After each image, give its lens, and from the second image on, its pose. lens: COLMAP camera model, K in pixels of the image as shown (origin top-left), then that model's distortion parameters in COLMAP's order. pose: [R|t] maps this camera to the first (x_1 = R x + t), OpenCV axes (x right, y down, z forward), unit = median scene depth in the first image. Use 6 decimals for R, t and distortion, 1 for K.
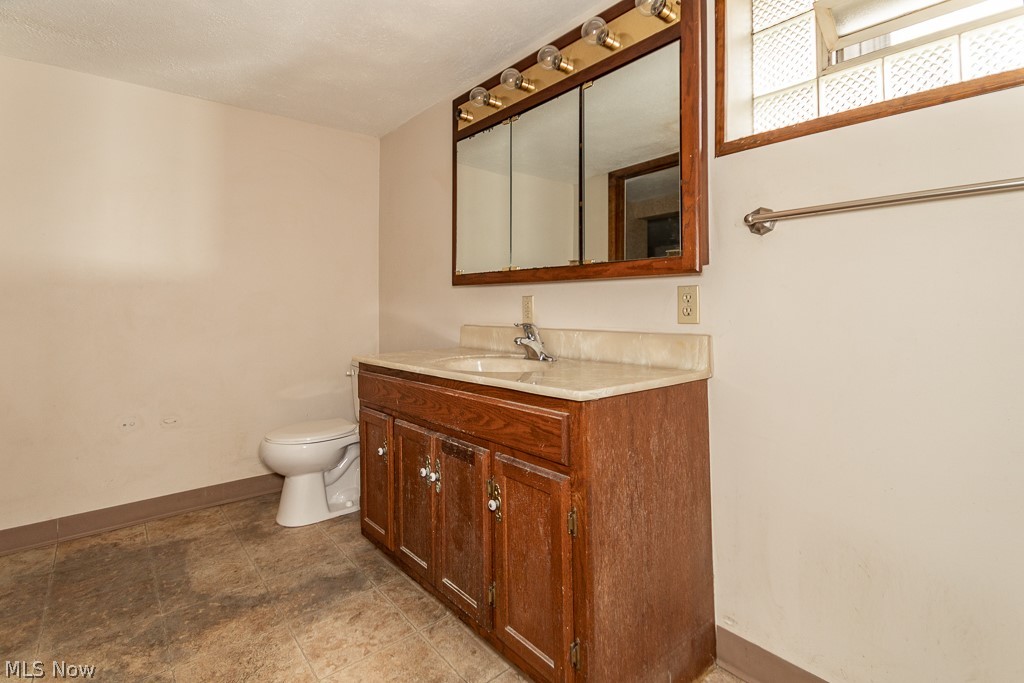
lens RADIAL K [[478.7, 0, 513.3], [0, 478.7, 300.2], [0, 0, 1]] dist [0.026967, 0.000100]
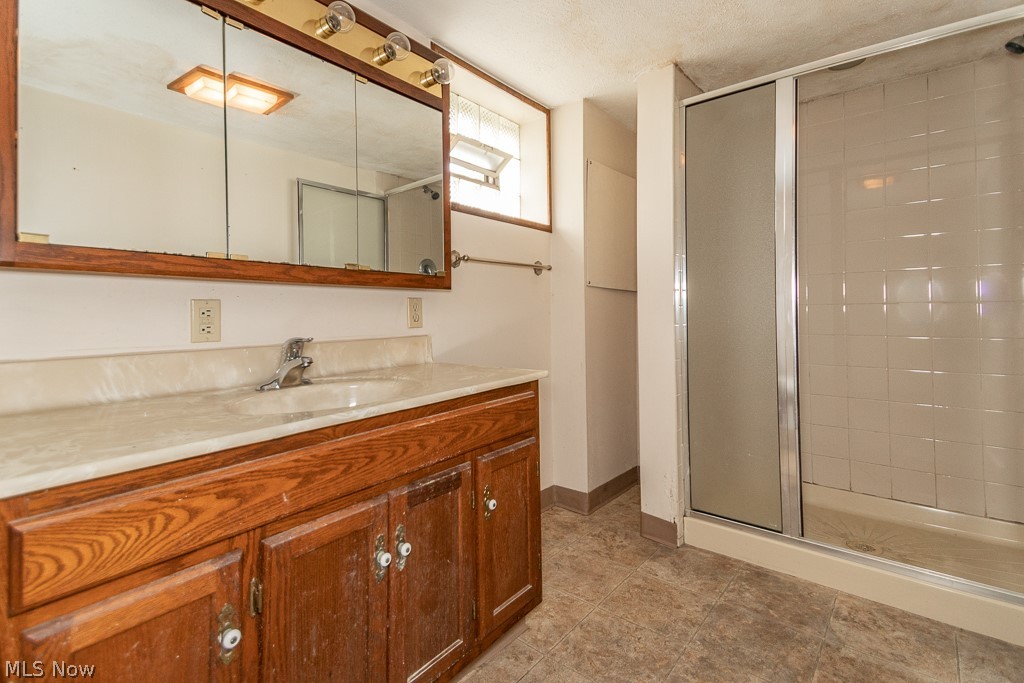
lens RADIAL K [[478.7, 0, 505.2], [0, 478.7, 312.3], [0, 0, 1]] dist [0.026967, 0.000100]
pose [[-0.163793, 0.007520, 0.986466, -0.920069], [0.002506, 0.999971, -0.007207, 0.018704], [-0.986492, 0.001292, -0.163807, 0.985983]]
